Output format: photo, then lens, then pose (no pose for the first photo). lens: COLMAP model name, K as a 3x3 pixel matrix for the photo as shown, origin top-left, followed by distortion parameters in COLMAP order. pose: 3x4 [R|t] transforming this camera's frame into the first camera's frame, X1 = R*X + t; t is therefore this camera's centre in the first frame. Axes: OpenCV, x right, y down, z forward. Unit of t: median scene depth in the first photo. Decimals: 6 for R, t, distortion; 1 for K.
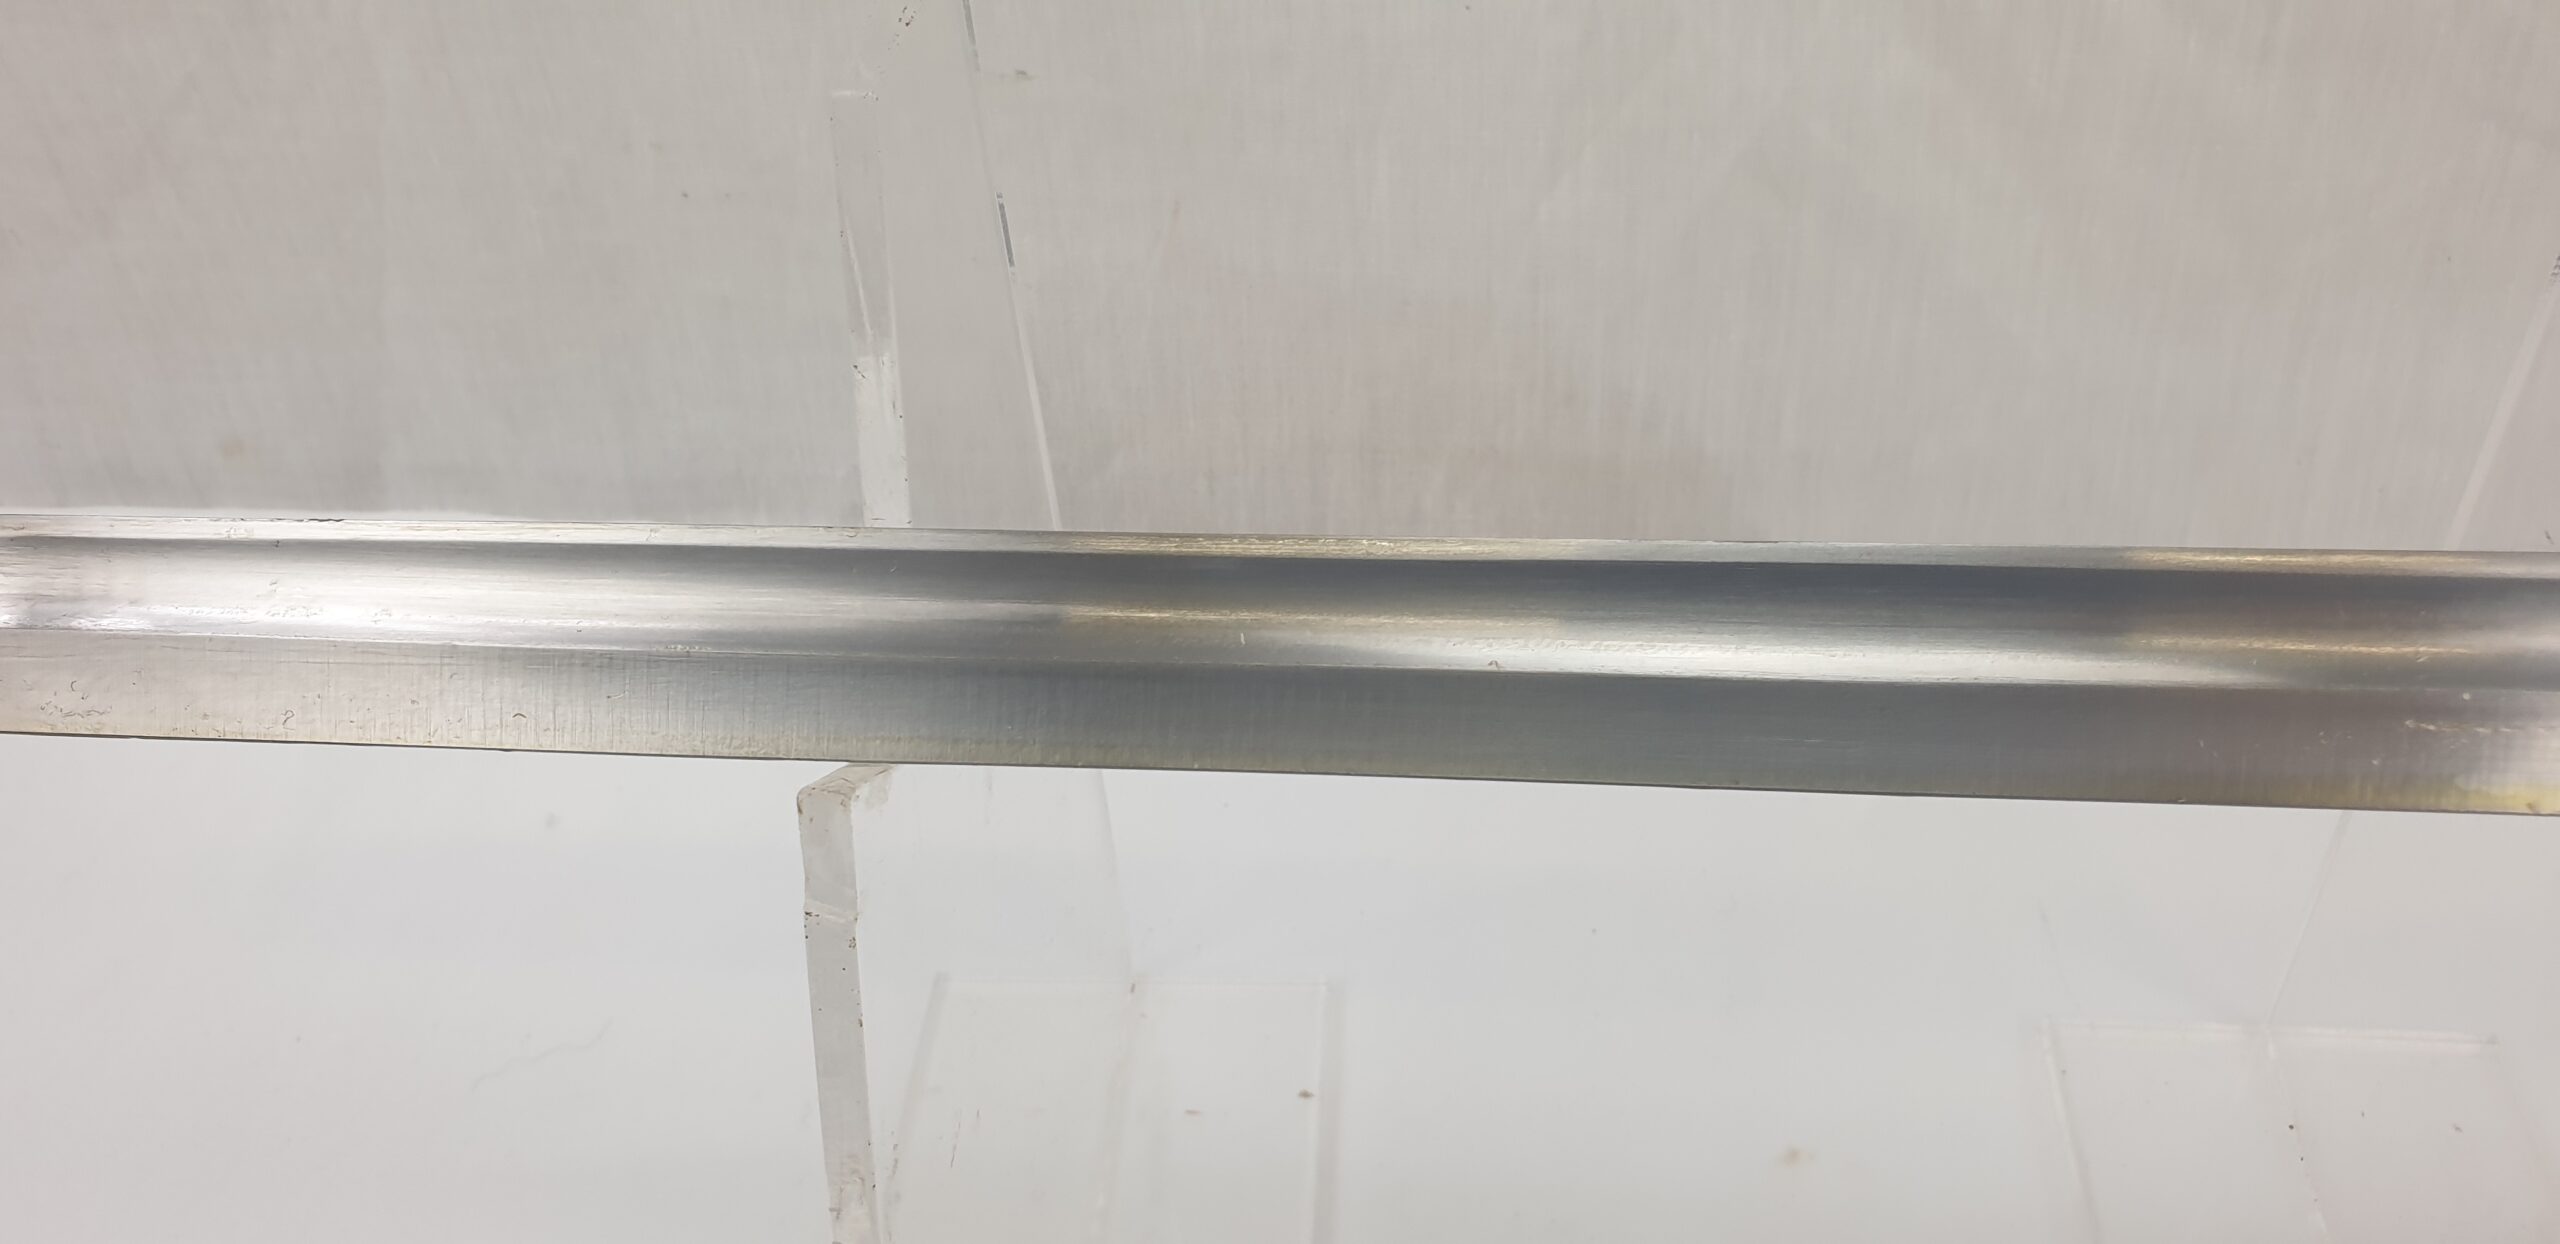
lens RADIAL K [[2023.3, 0, 1280.0], [0, 2023.3, 622.0], [0, 0, 1]] dist [0.000778, -0.000768]
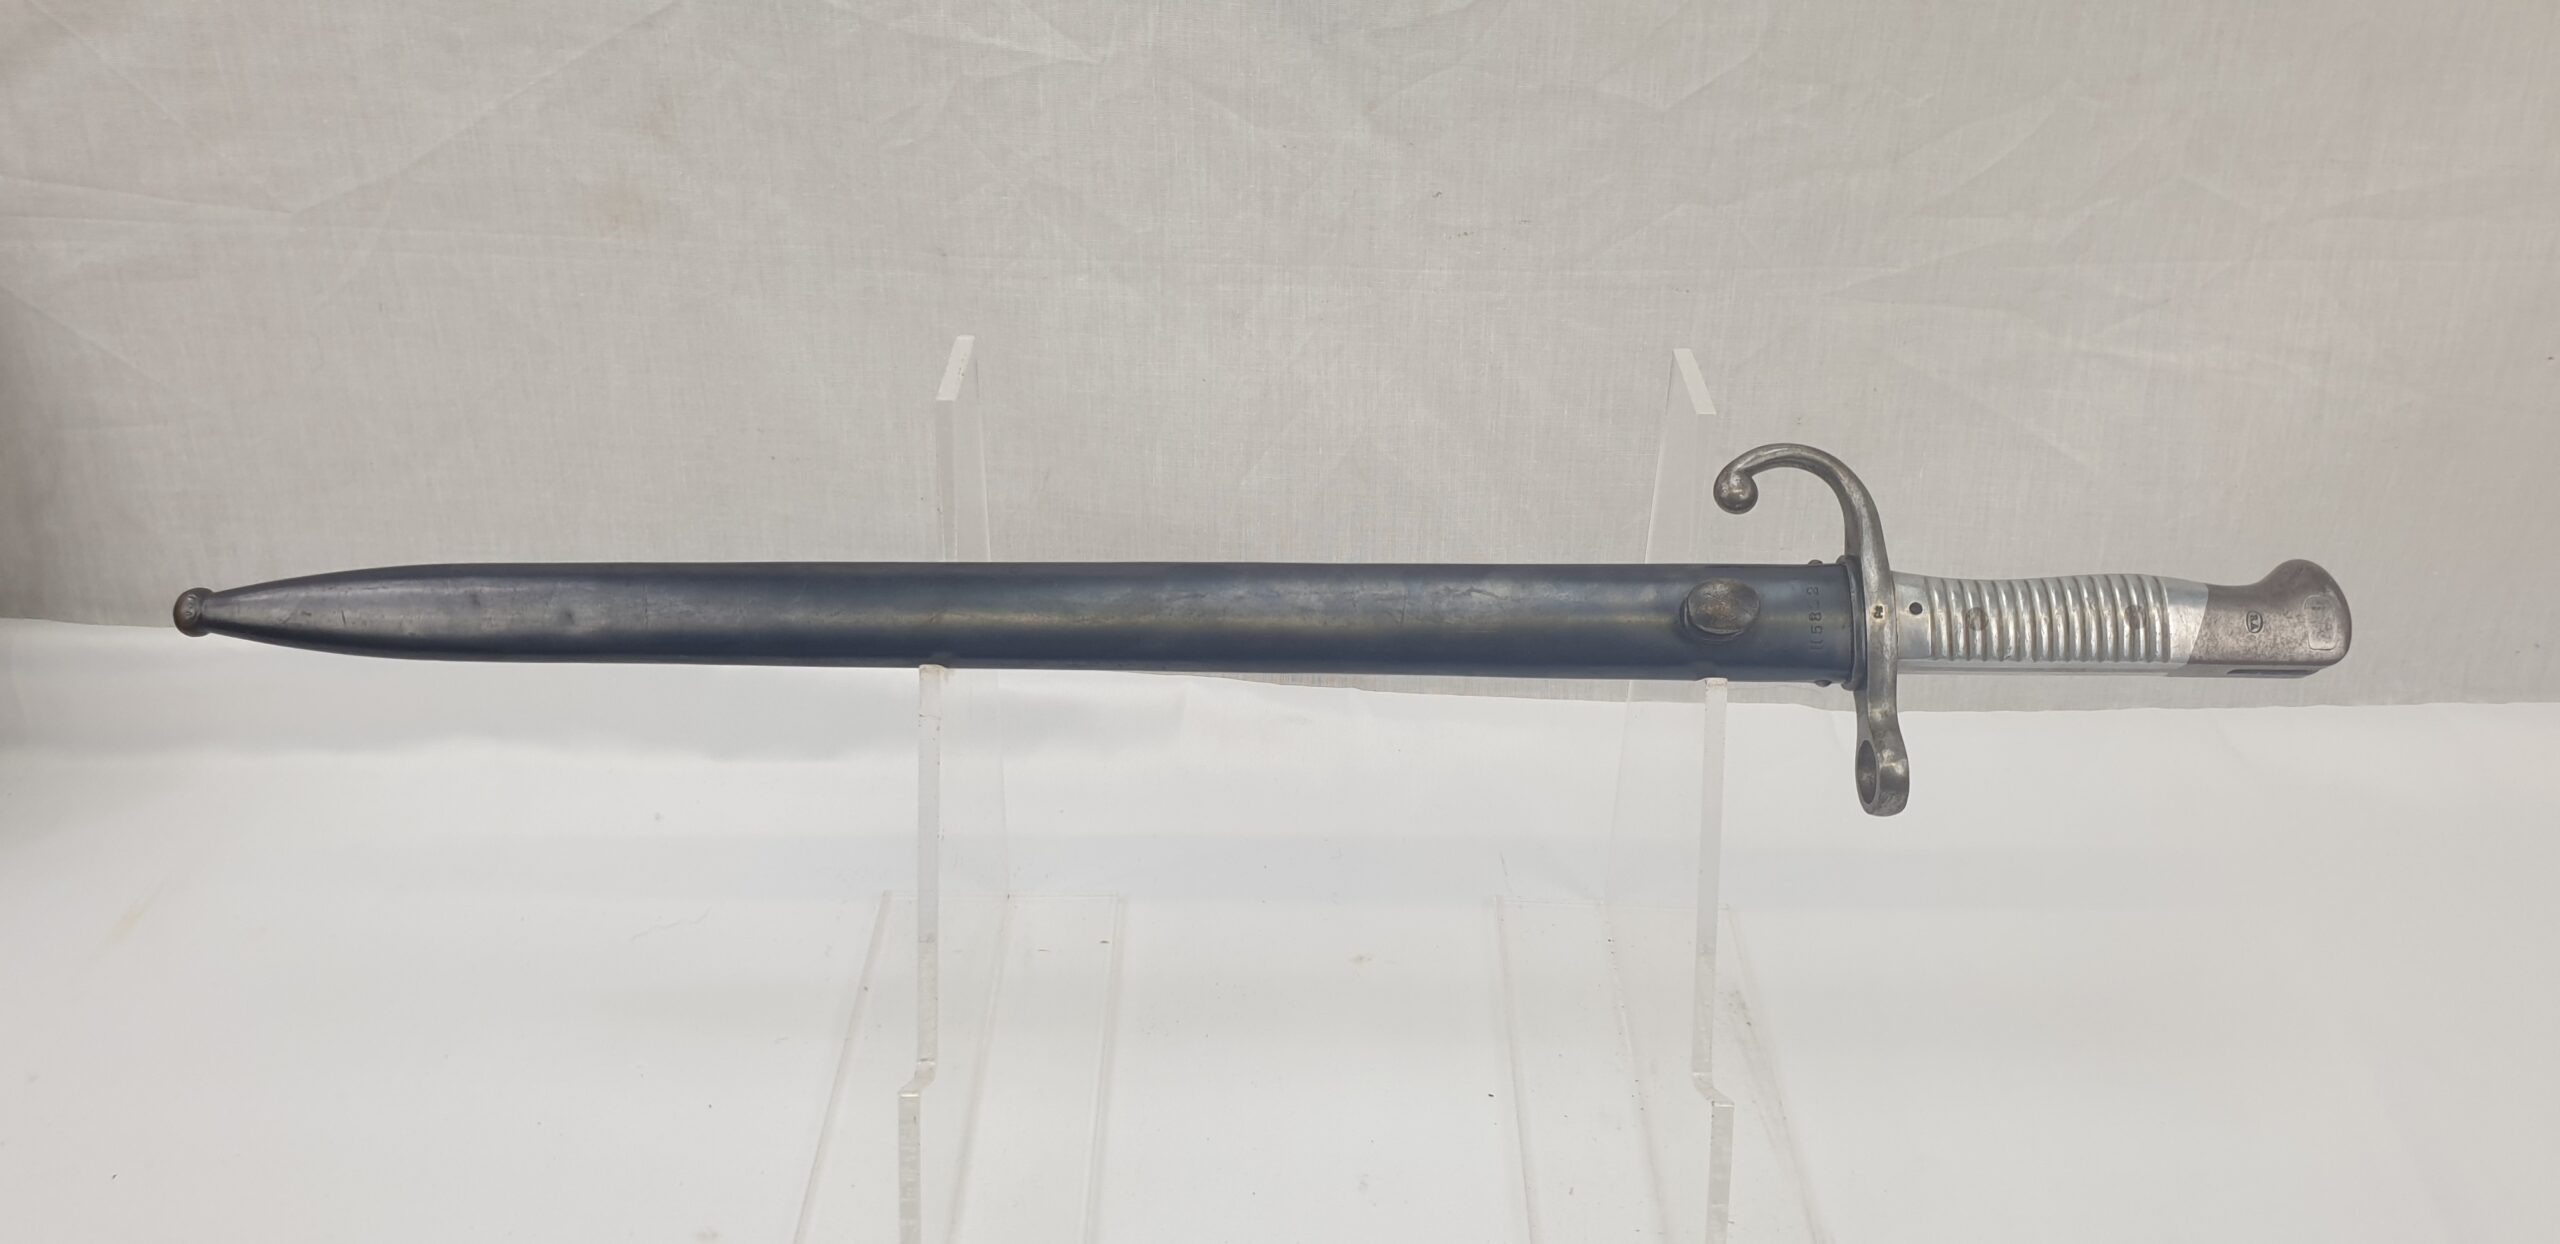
lens RADIAL K [[1810.8, 0, 1320.7], [0, 1810.8, 630.3], [0, 0, 1]] dist [-0.000347, -0.061599]
pose [[0.990230, 0.031624, 0.135812, -0.024023], [-0.009052, 0.986469, -0.163700, 0.203361], [-0.139152, 0.160871, 0.977117, -0.625467]]
